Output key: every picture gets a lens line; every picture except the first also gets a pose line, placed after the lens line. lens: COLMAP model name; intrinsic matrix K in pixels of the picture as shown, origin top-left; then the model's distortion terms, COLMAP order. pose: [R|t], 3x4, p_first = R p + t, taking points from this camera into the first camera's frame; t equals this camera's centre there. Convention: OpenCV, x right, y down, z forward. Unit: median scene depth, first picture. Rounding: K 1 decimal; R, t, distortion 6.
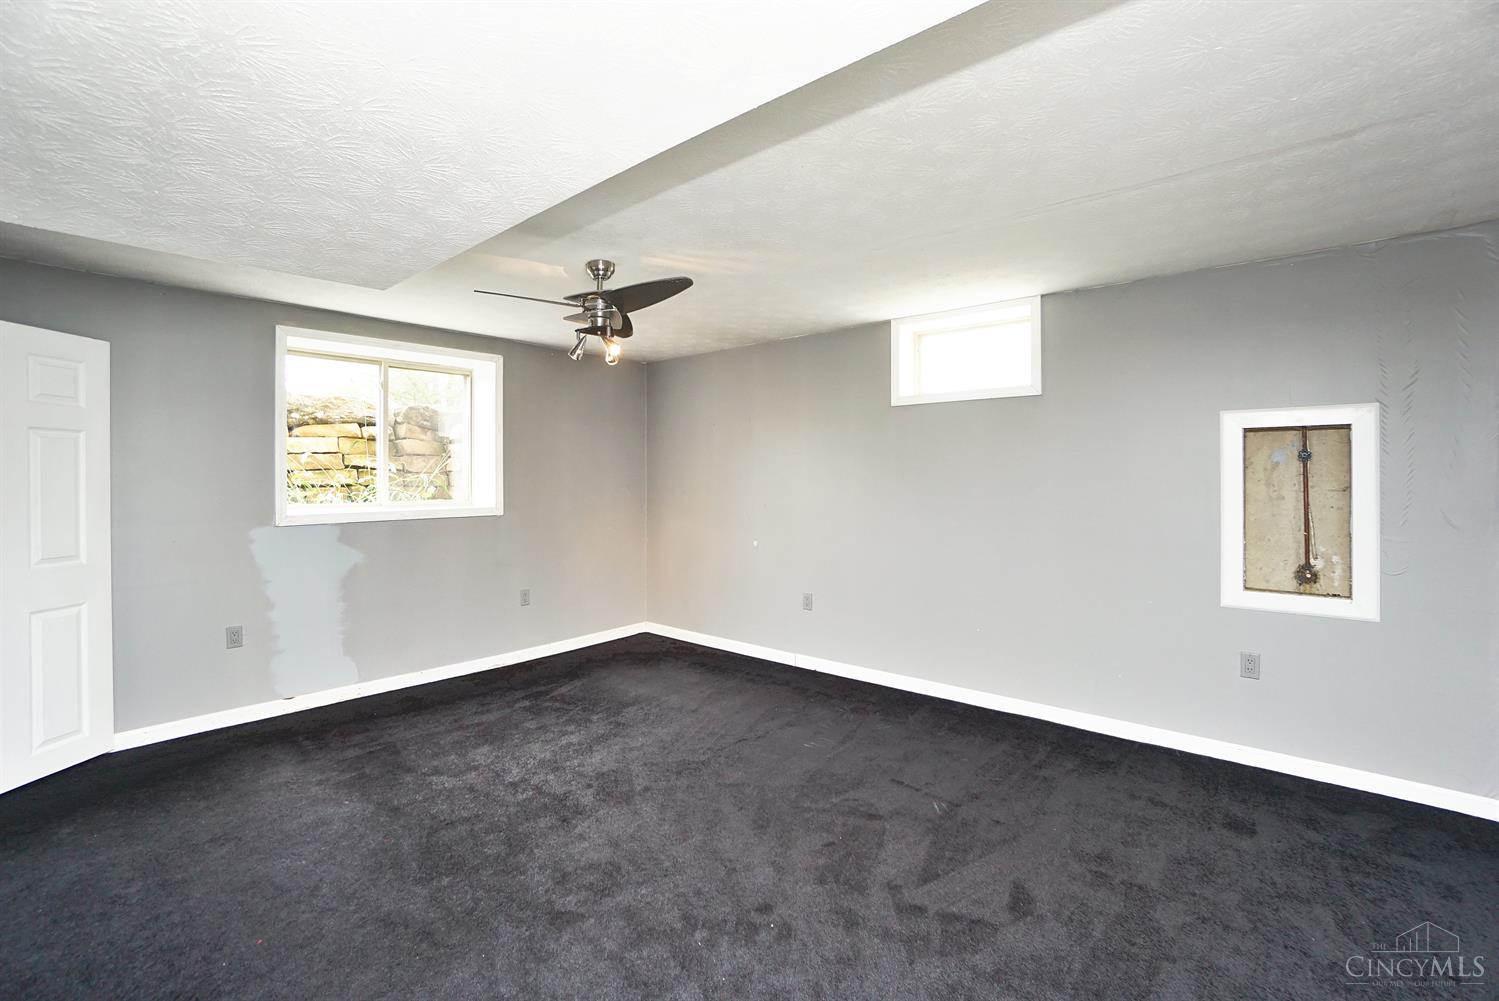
lens RADIAL K [[672.3, 0, 747.3], [0, 672.3, 478.3], [0, 0, 1]] dist [-0.000889, -0.000052]
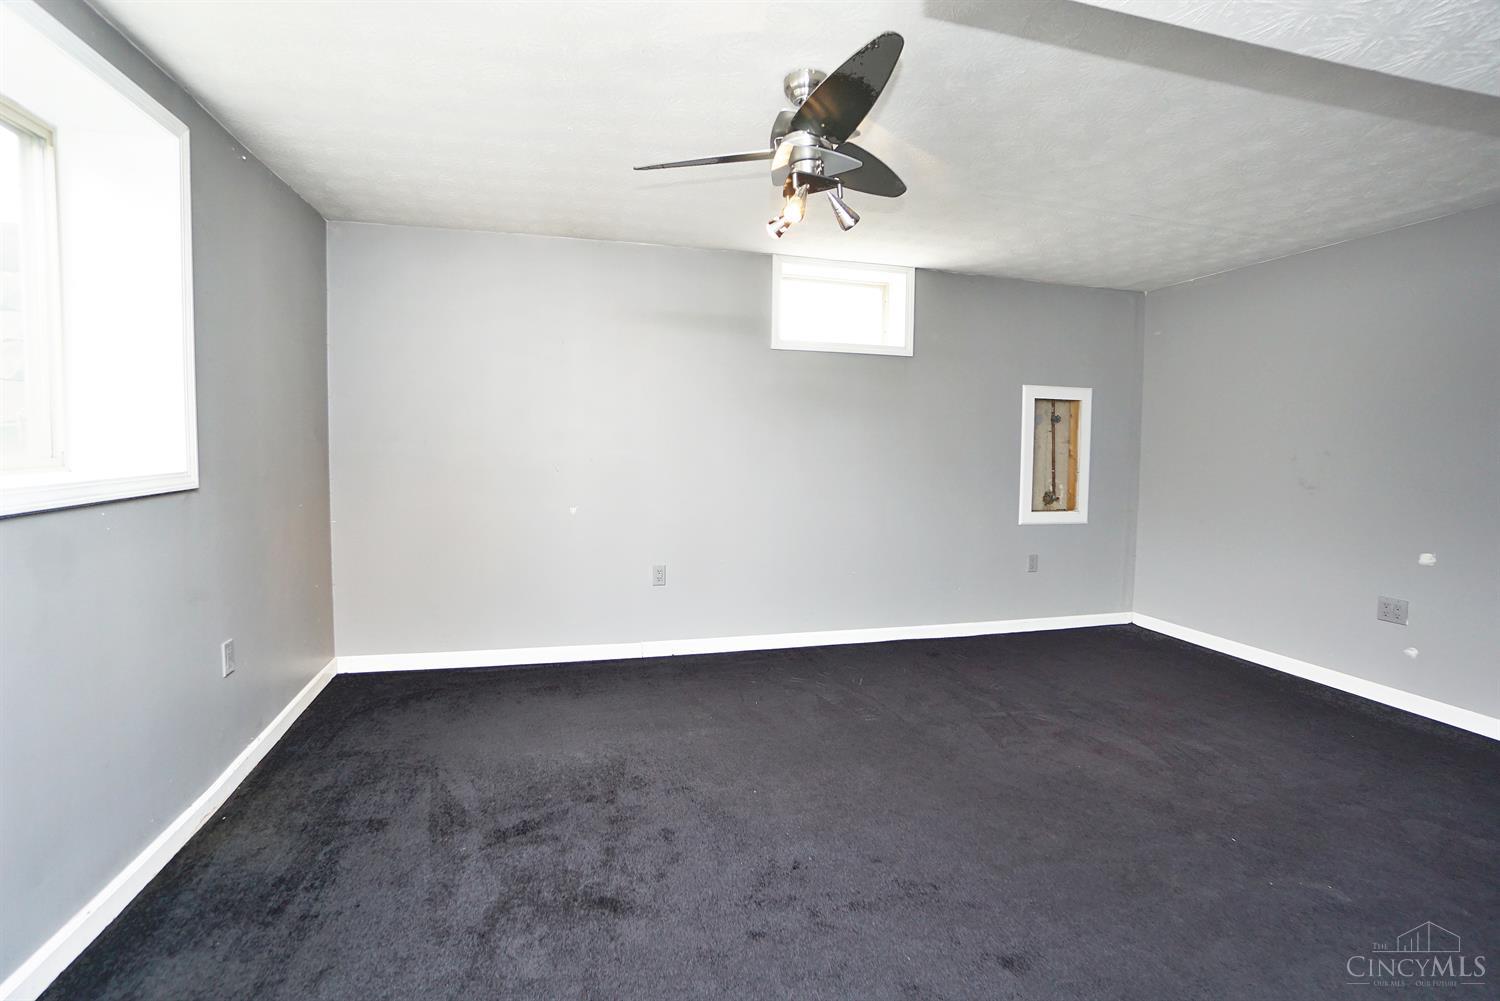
lens RADIAL K [[672.8, 0, 747.8], [0, 672.8, 478.3], [0, 0, 1]] dist [-0.000889, -0.000052]
pose [[0.576595, -0.032372, 0.816389, -0.770951], [-0.016186, 0.998566, 0.051028, 0.031788], [-0.816870, -0.042637, 0.575244, 0.665308]]
